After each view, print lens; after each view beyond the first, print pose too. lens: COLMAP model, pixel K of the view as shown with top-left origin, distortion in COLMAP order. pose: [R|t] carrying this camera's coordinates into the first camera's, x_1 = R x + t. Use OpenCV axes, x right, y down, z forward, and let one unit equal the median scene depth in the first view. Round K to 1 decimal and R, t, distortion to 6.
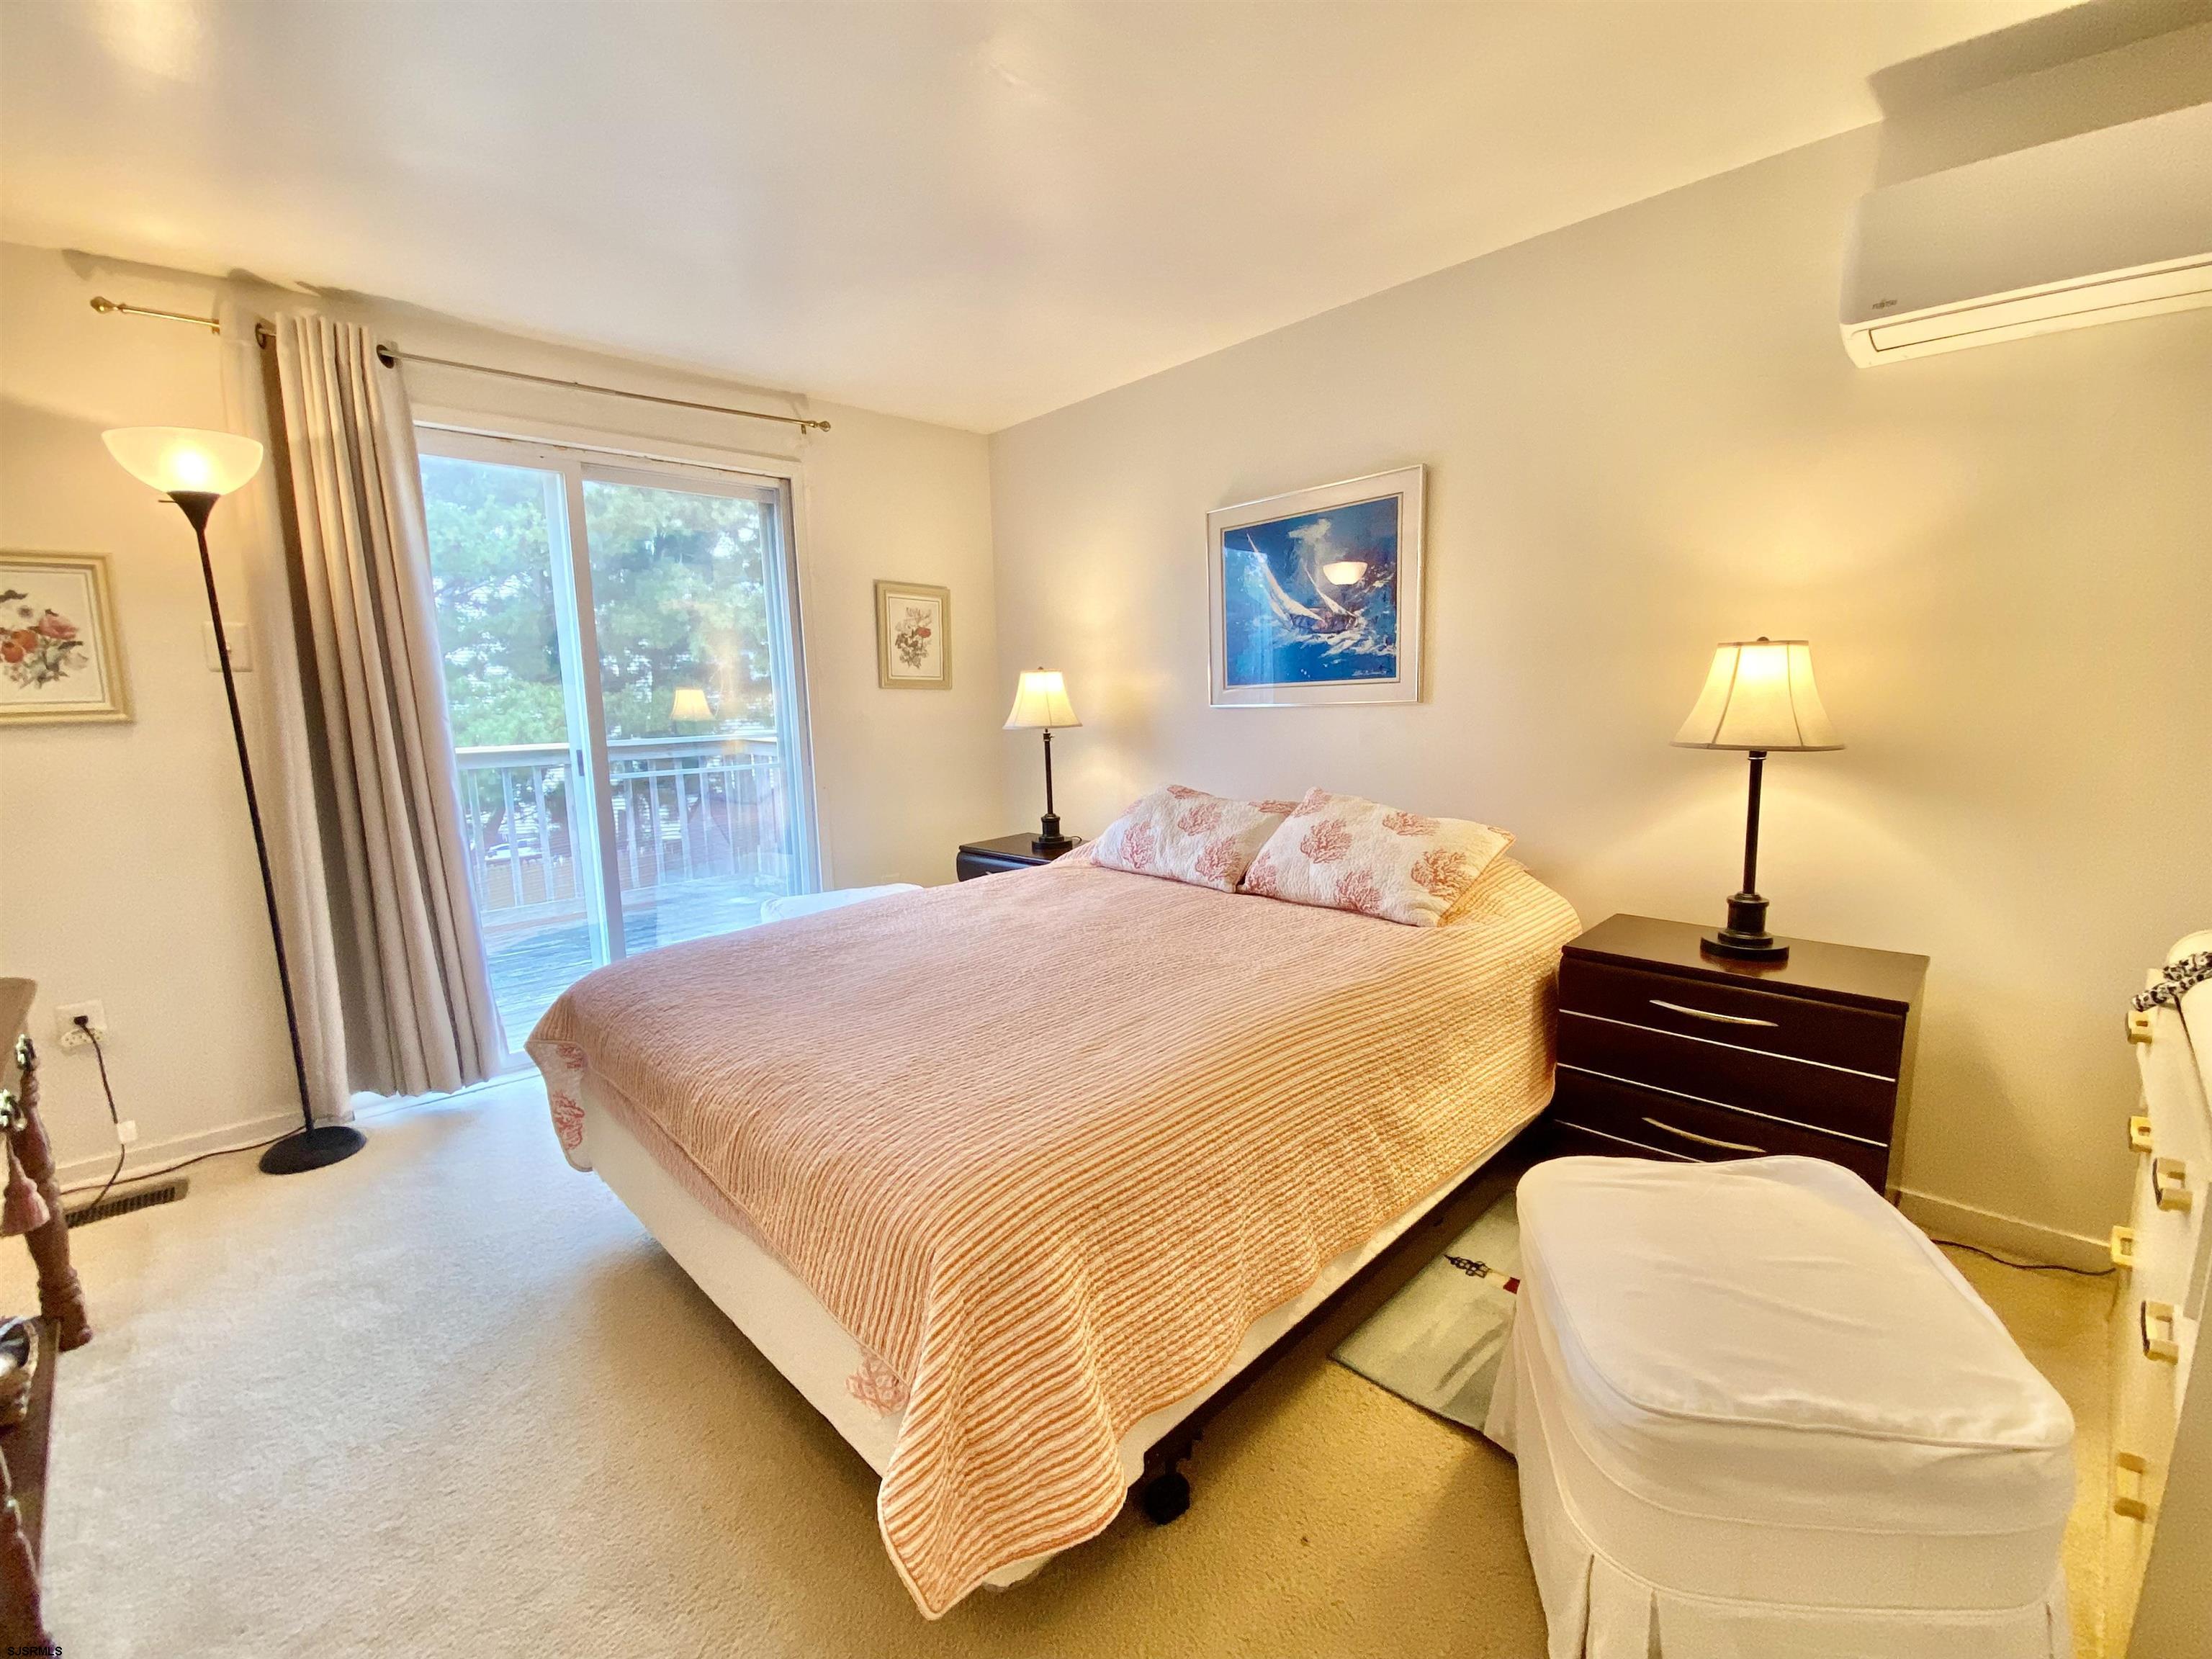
lens RADIAL K [[915.7, 0, 1111.4], [0, 915.7, 841.5], [0, 0, 1]] dist [0.008775, -0.018681]
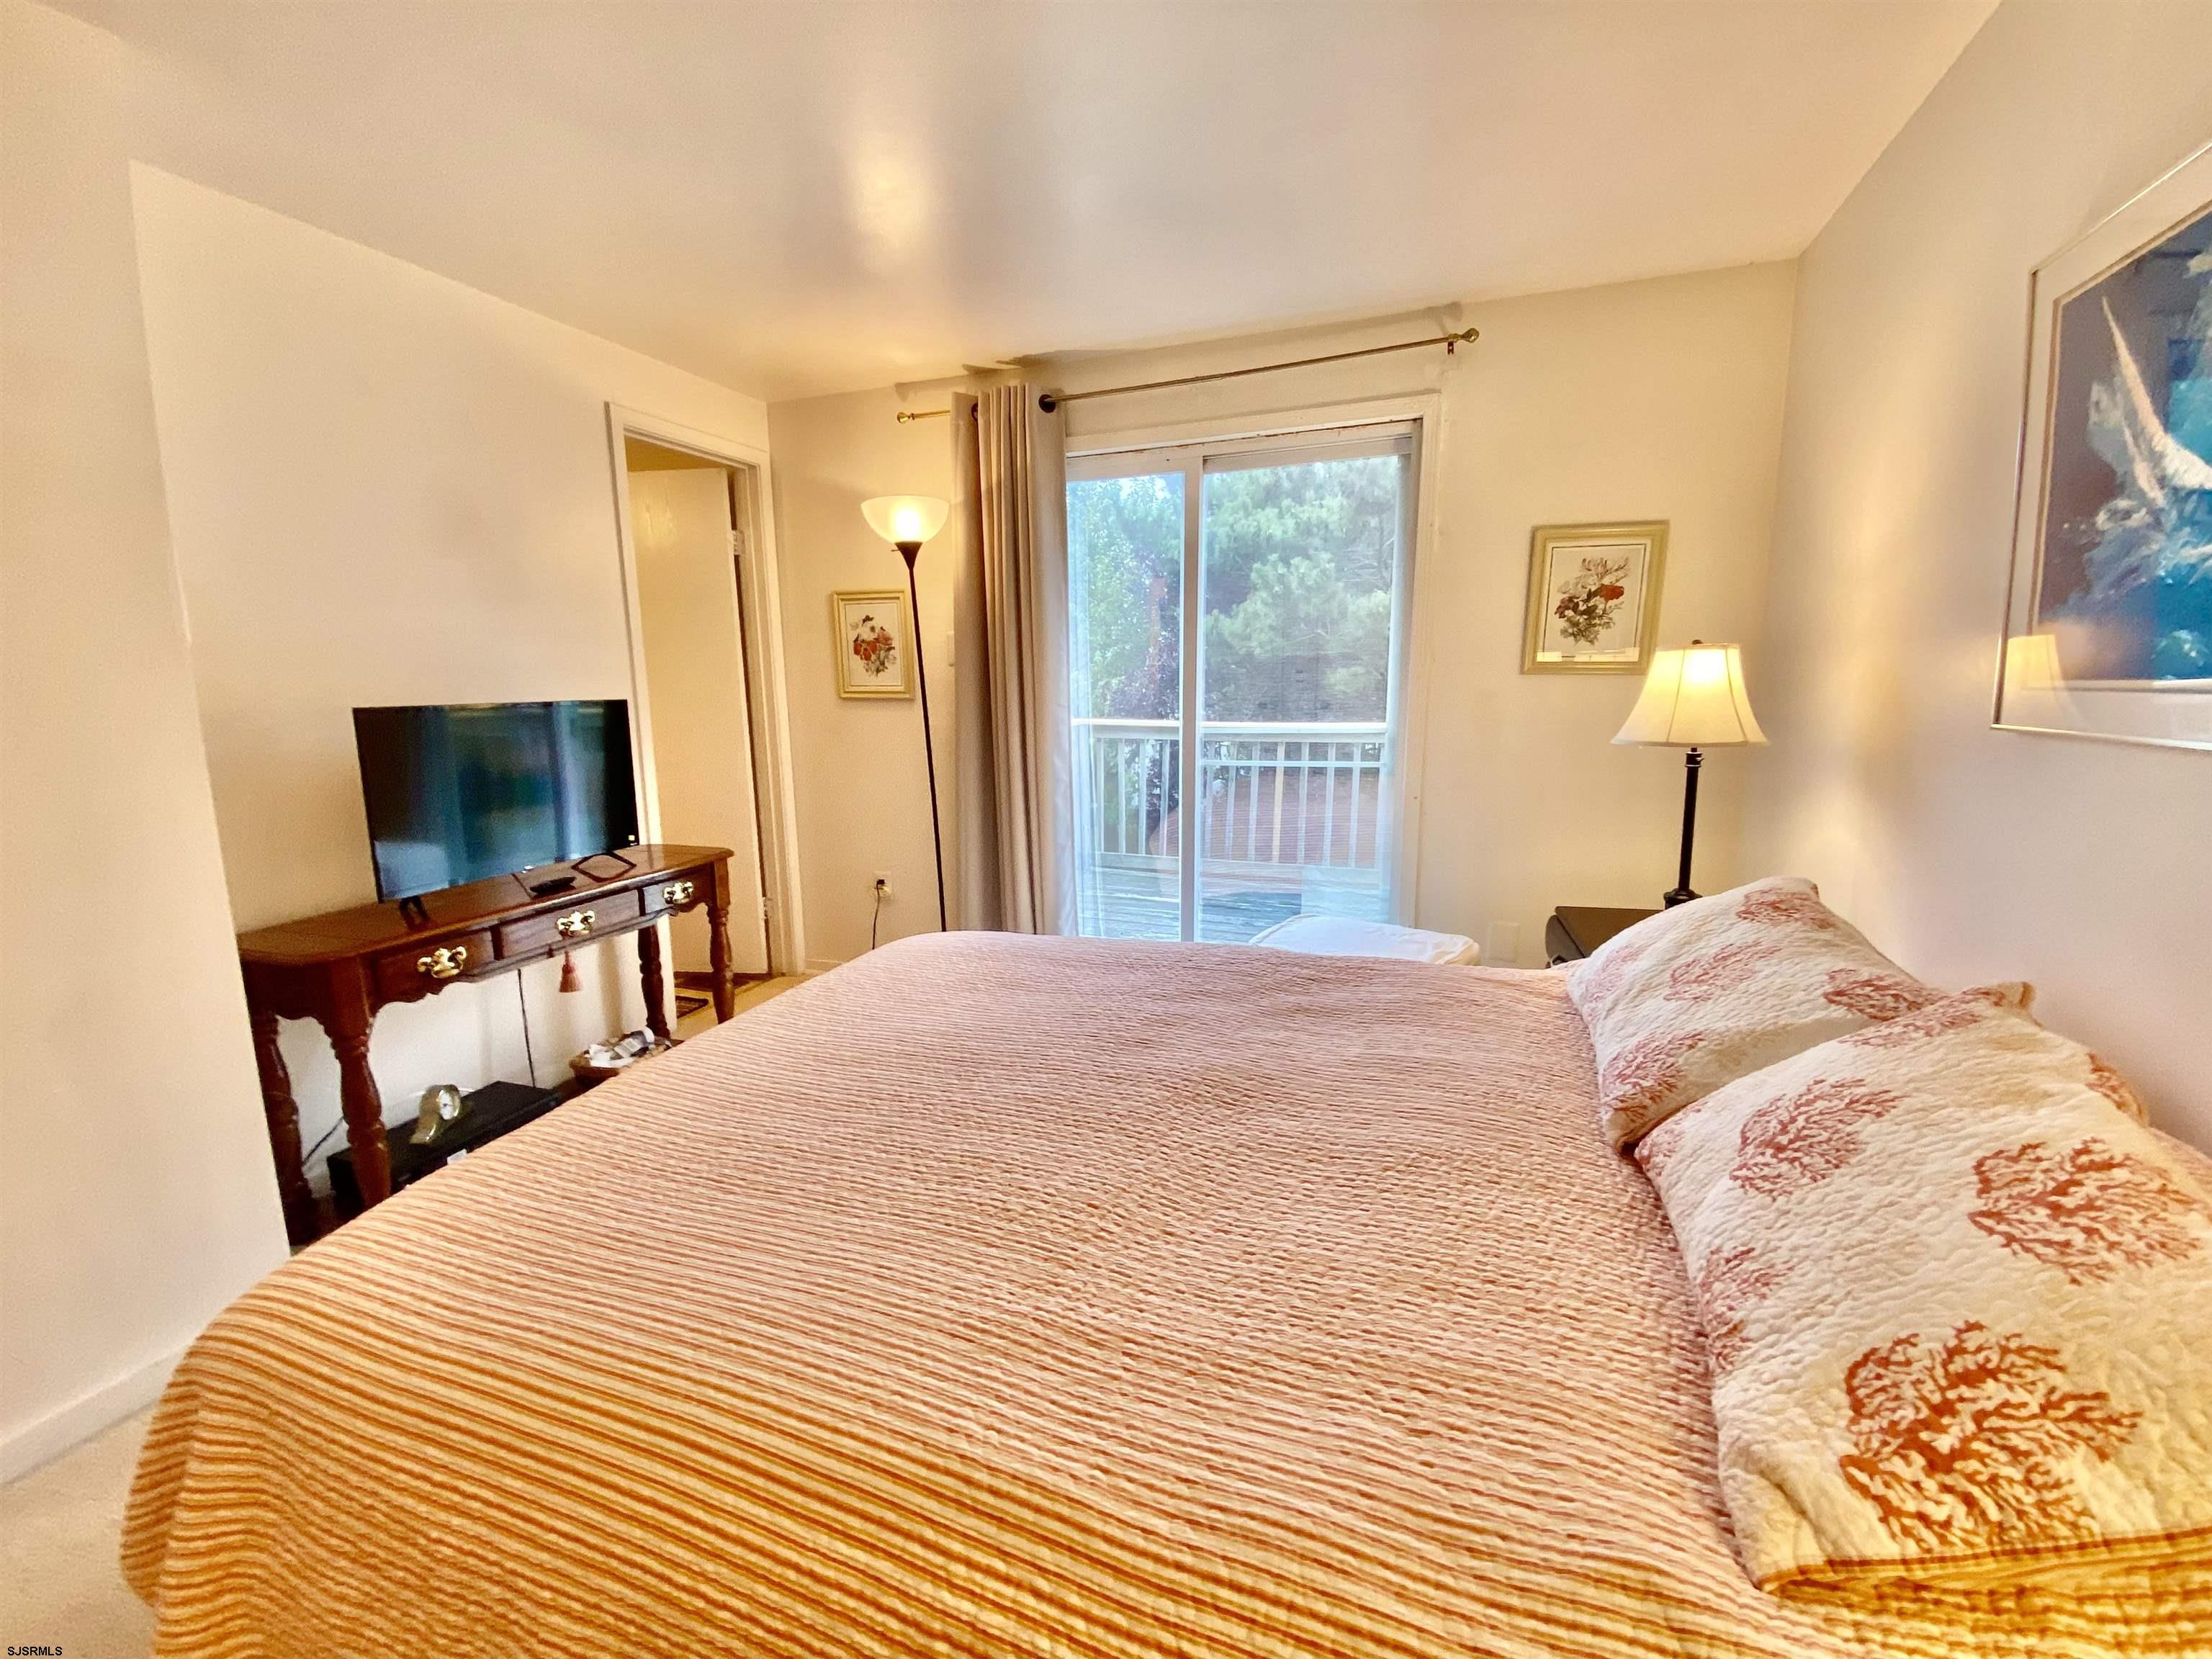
lens RADIAL K [[894.5, 0, 1108.2], [0, 894.5, 837.0], [0, 0, 1]] dist [0.000170, -0.011533]
pose [[0.441396, 0.165600, -0.881899, 0.454835], [-0.133354, 0.984015, 0.118030, -0.135542], [0.887348, 0.065507, 0.456424, 0.661402]]
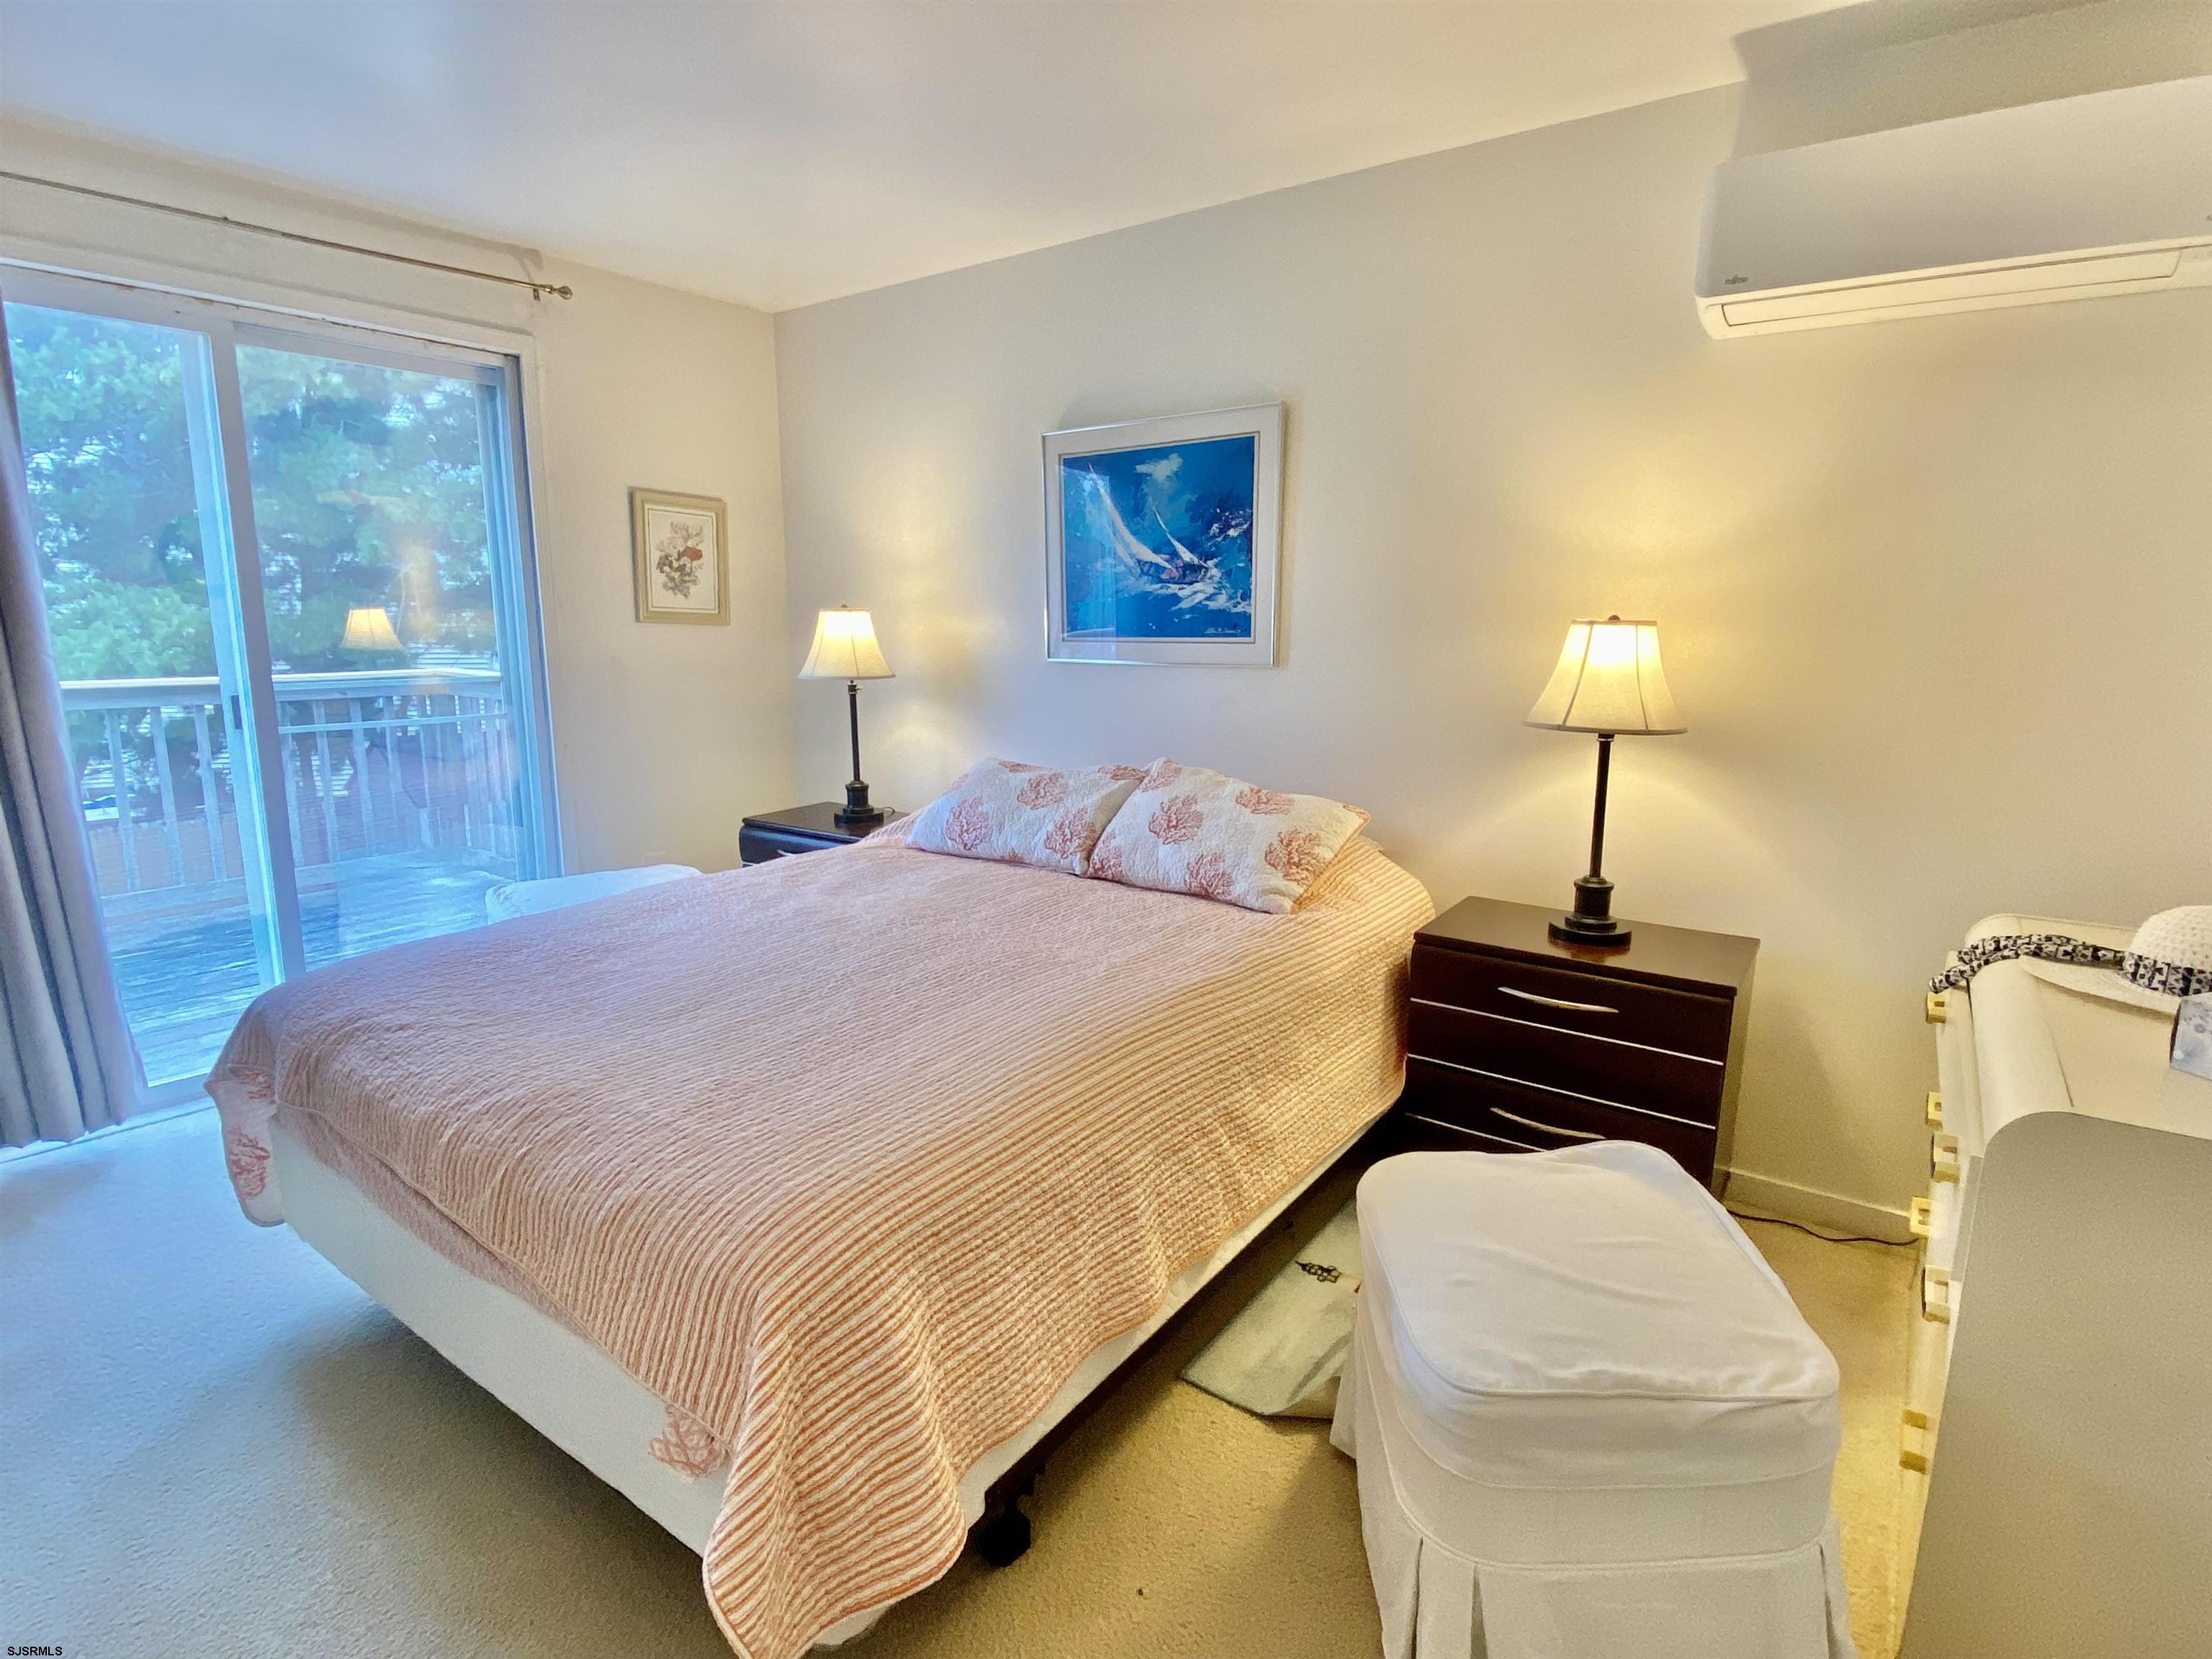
lens RADIAL K [[1106.5, 0, 1111.1], [0, 1106.5, 838.9], [0, 0, 1]] dist [0.014125, -0.023613]
pose [[0.983940, -0.002582, 0.178478, -0.028627], [-0.004898, 0.999128, 0.041456, -0.032401], [-0.178430, -0.041665, 0.983070, -0.079277]]
